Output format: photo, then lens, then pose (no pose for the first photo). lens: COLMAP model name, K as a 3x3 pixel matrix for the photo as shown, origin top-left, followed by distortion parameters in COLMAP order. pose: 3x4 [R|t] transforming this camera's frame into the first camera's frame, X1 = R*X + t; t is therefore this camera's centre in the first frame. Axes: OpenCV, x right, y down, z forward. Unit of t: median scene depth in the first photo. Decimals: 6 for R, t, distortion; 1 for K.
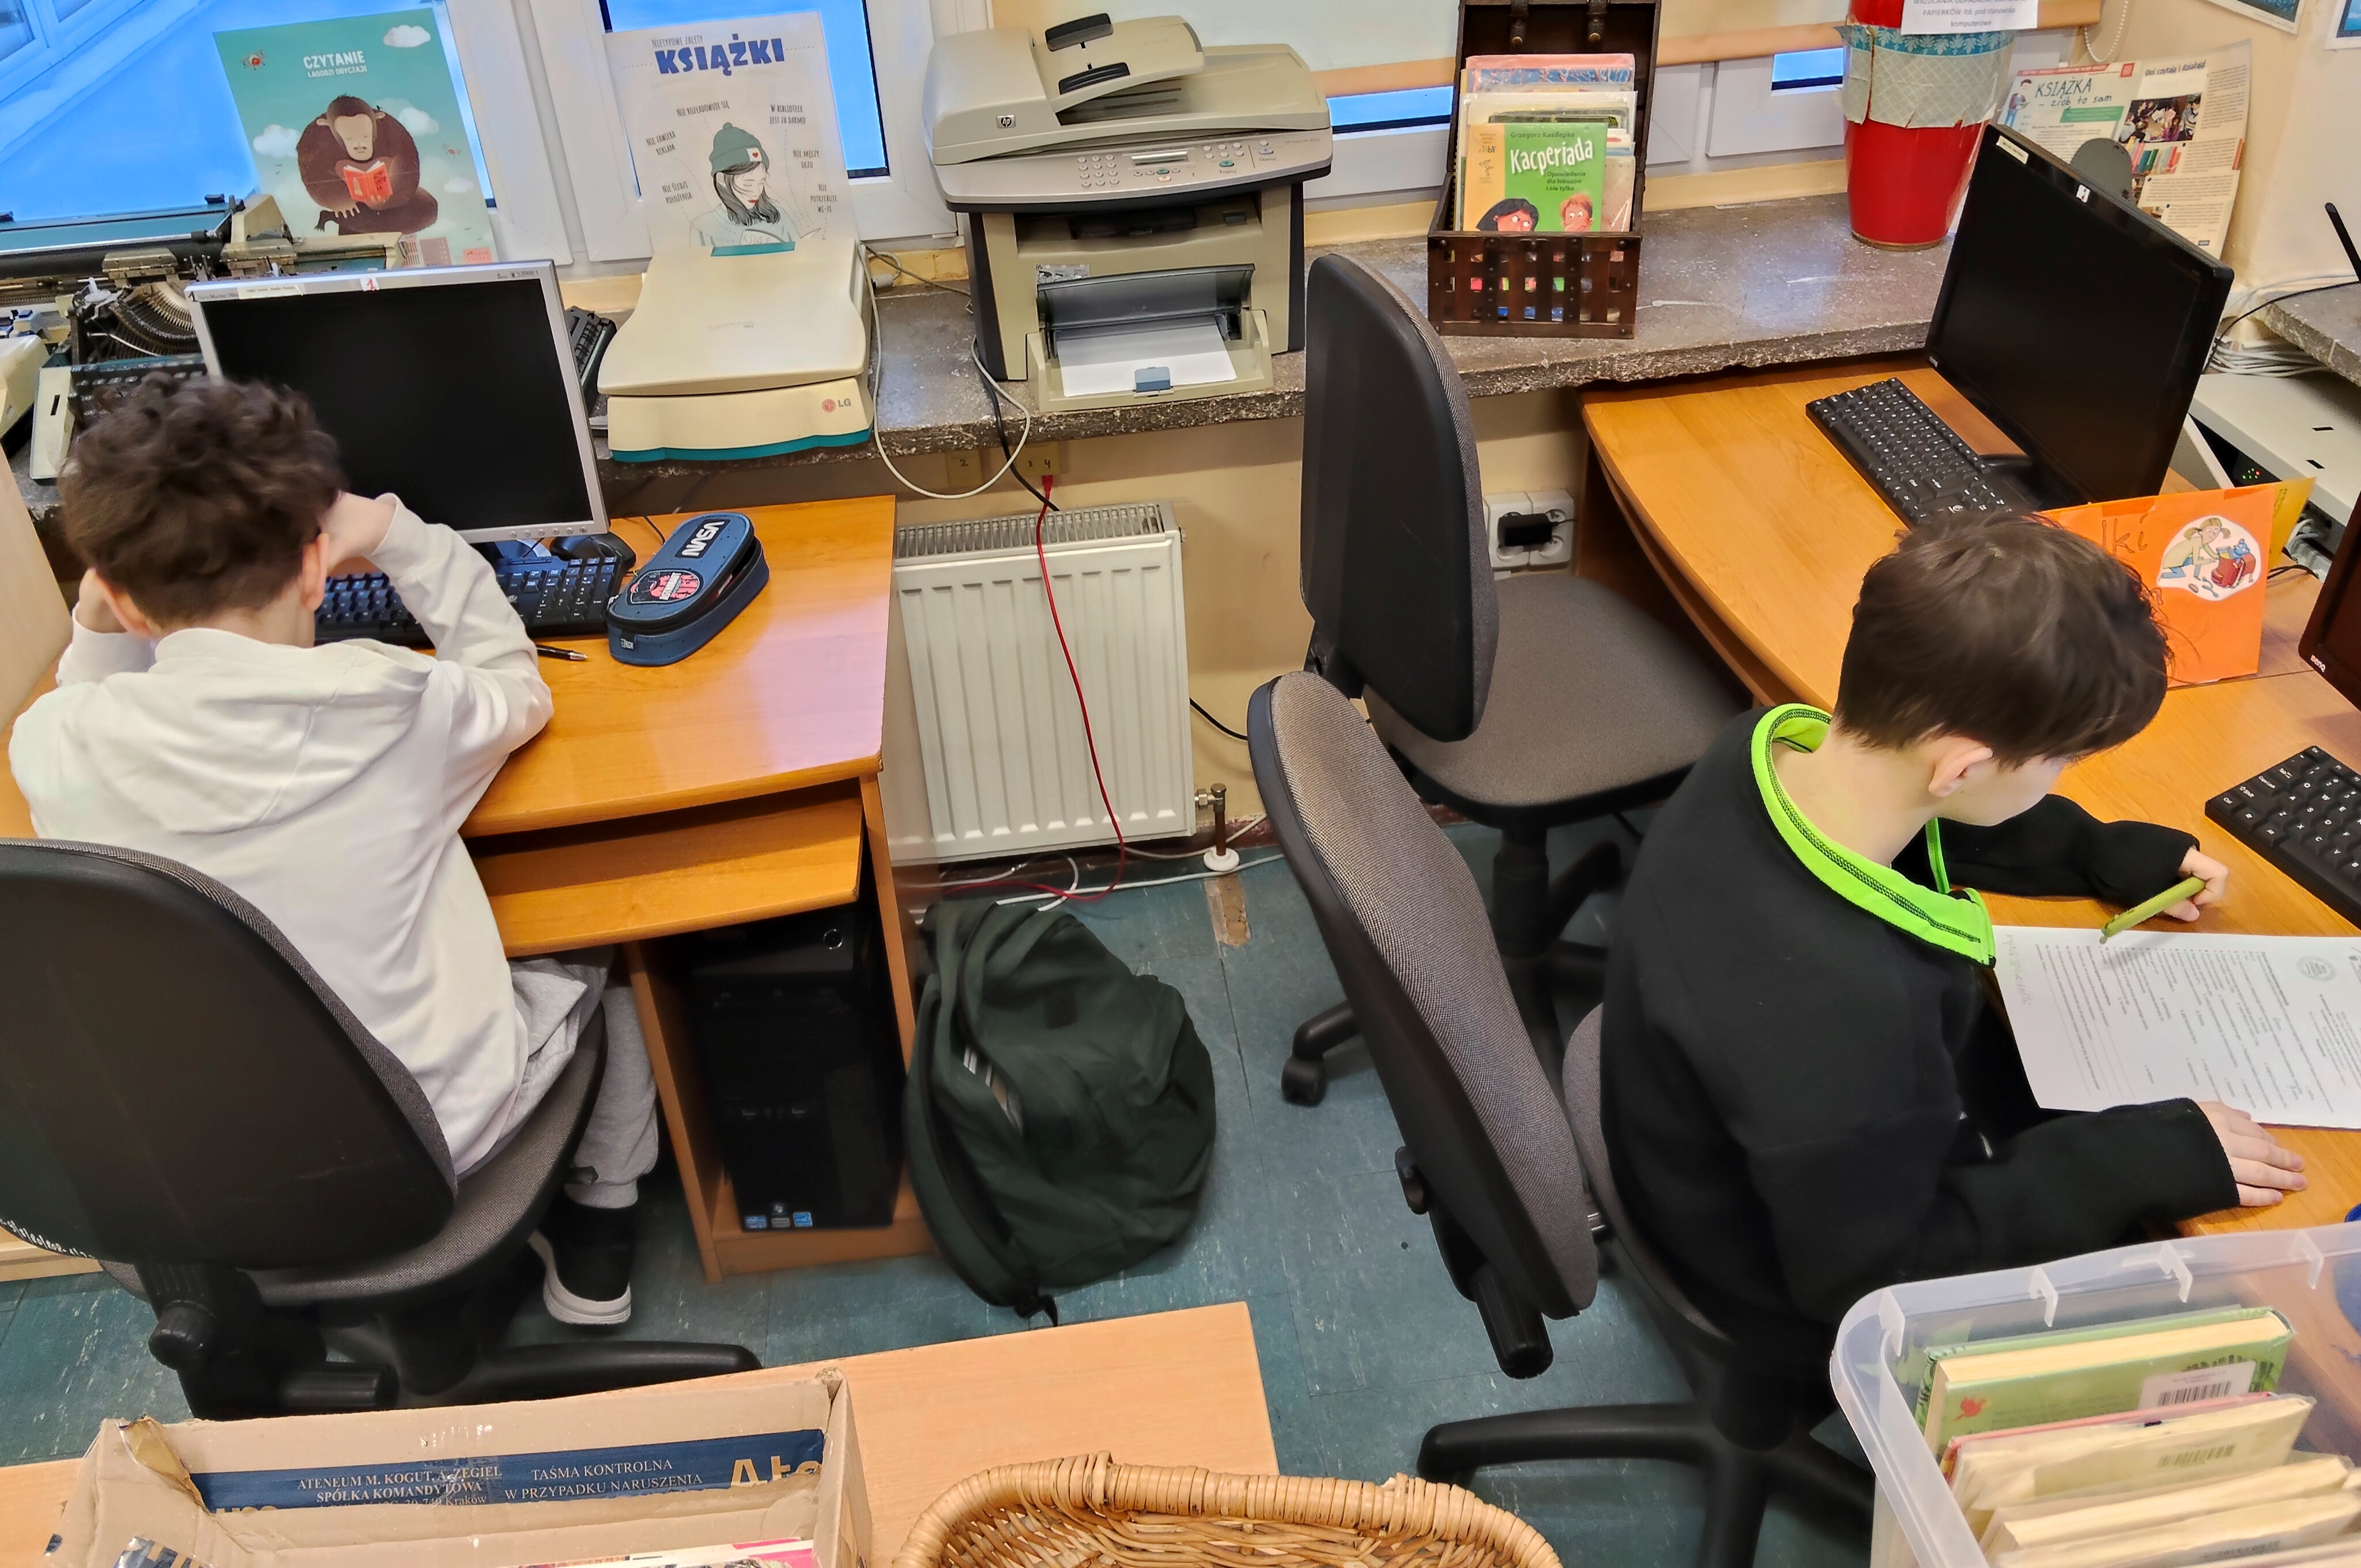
lens RADIAL K [[1988.5, 0, 1180.5], [0, 1988.5, 784.0], [0, 0, 1]] dist [0.107532, -0.200855]
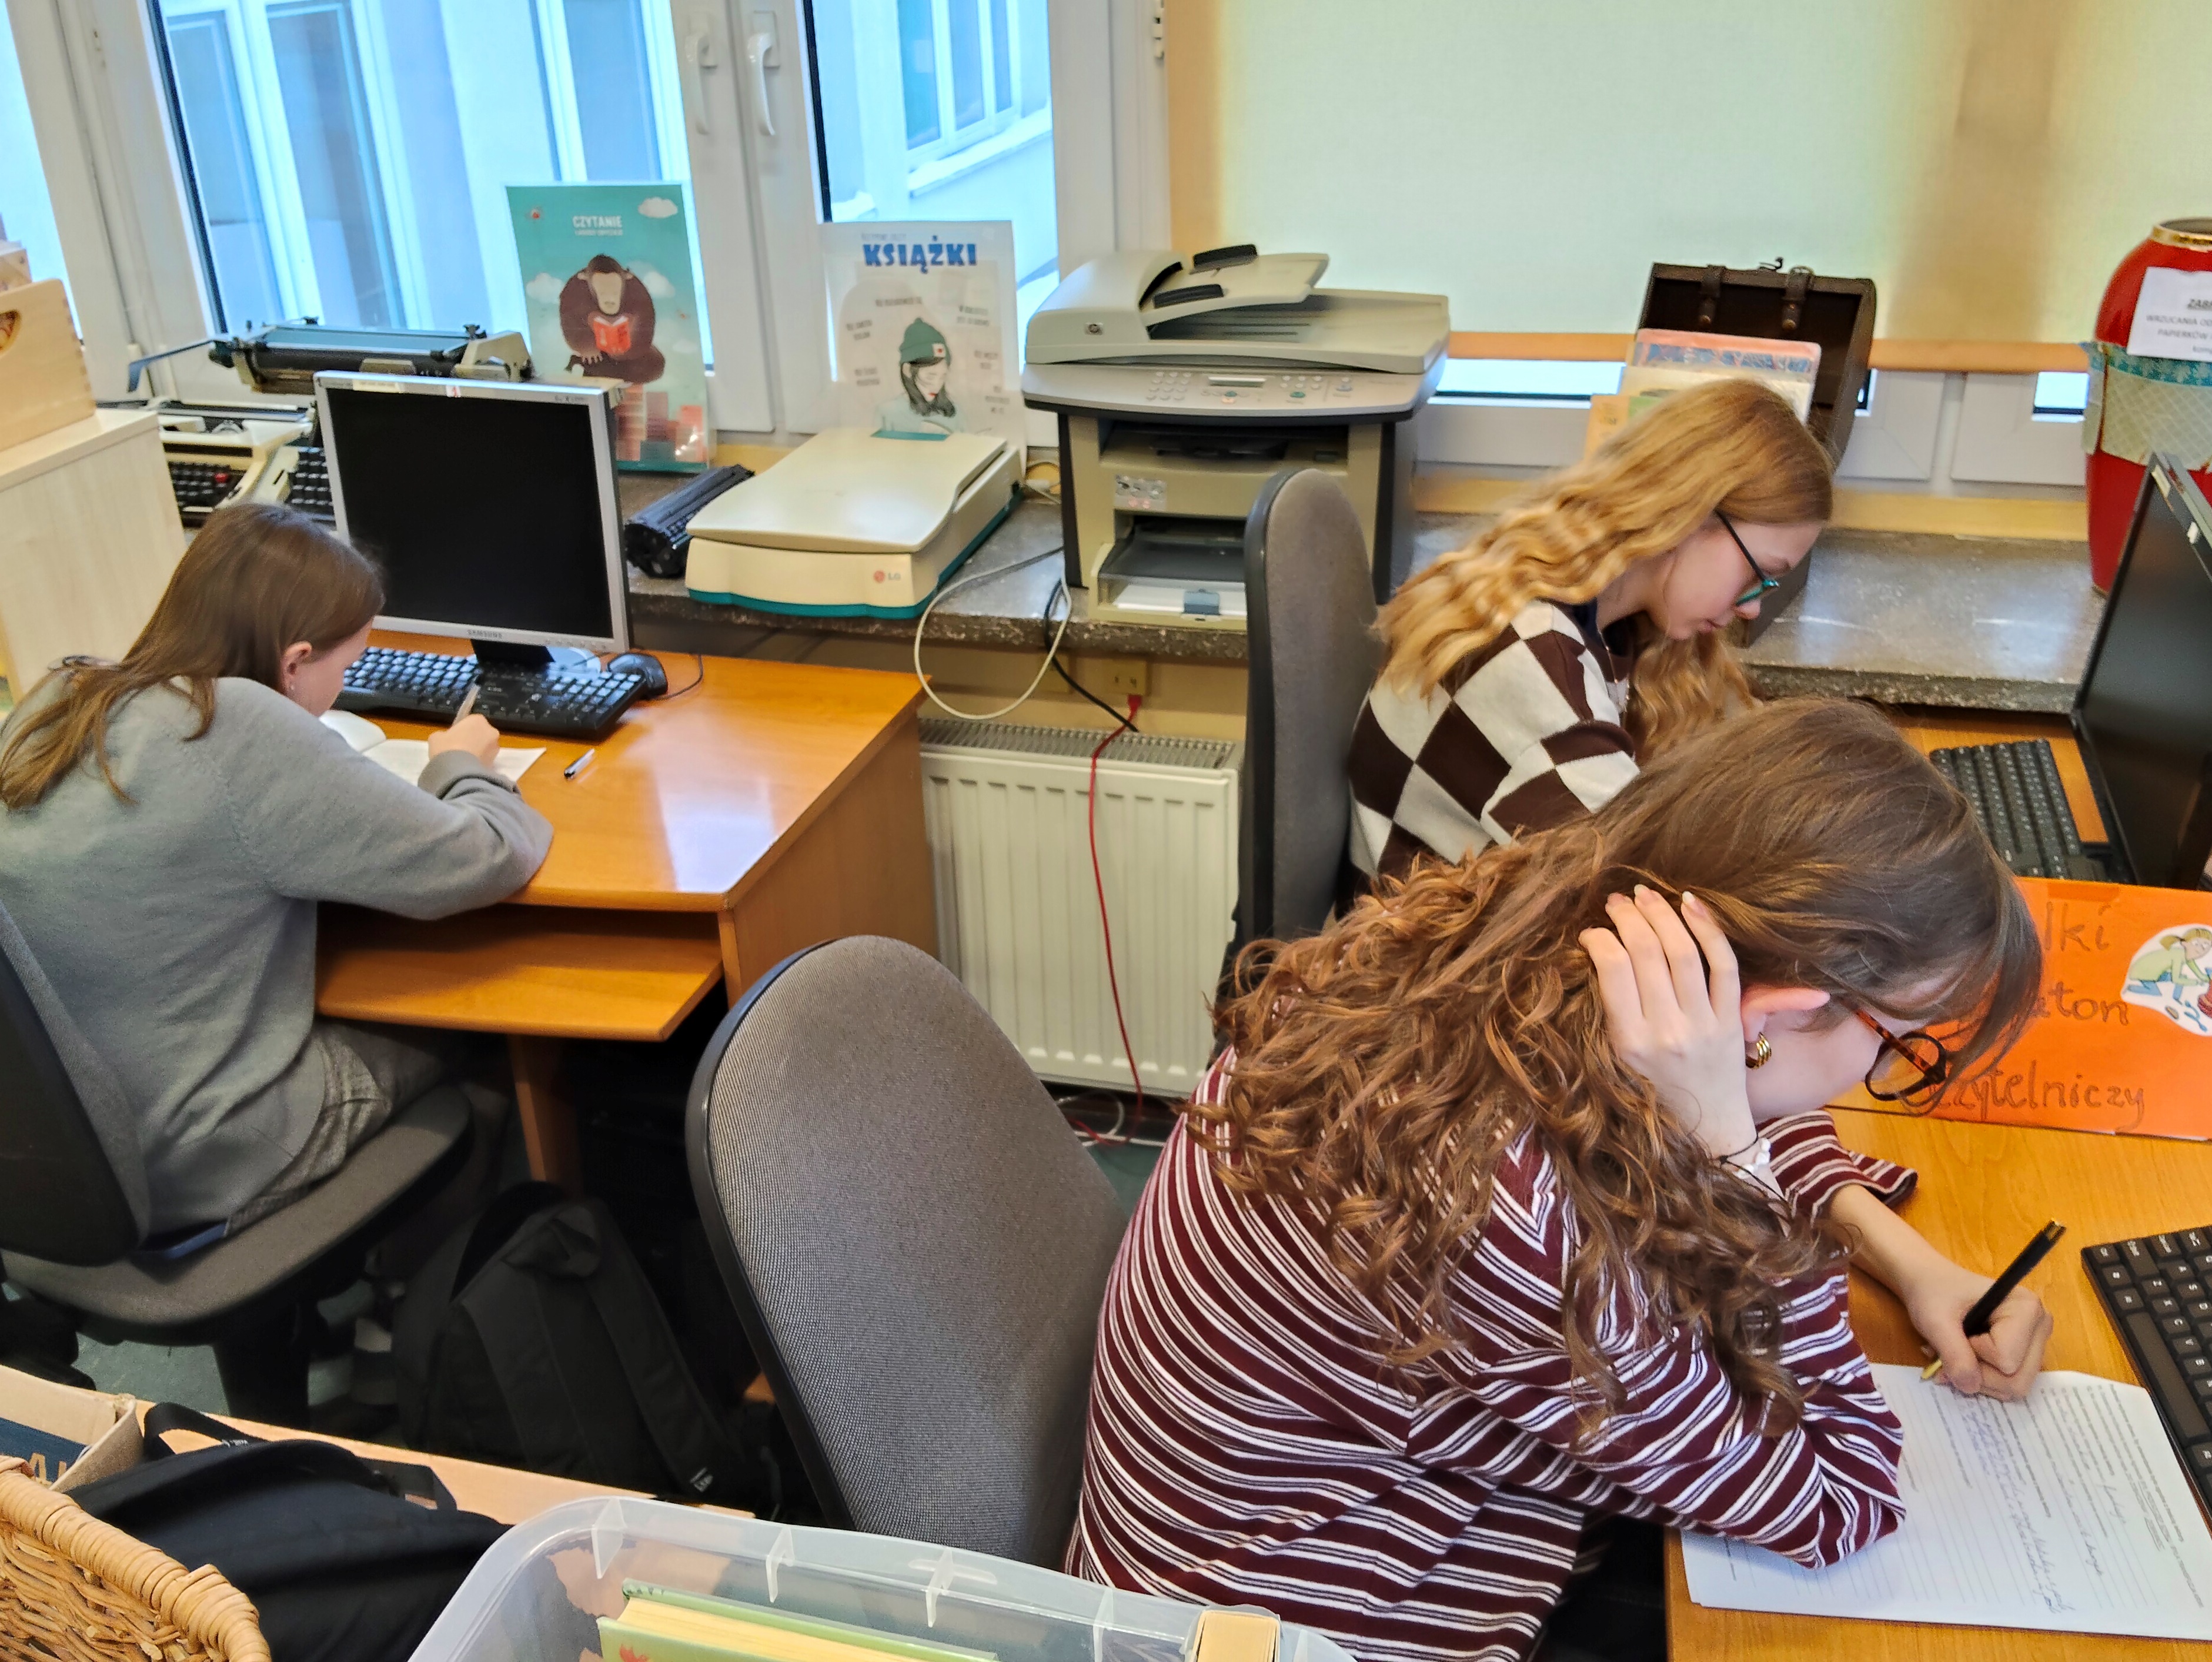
lens RADIAL K [[2060.8, 0, 1106.0], [0, 2060.8, 831.0], [0, 0, 1]] dist [0.084182, -0.173412]
pose [[0.920629, 0.189283, -0.341489, 0.284897], [-0.233004, 0.968160, -0.091522, 0.004102], [0.313292, 0.163825, 0.935419, 0.072977]]
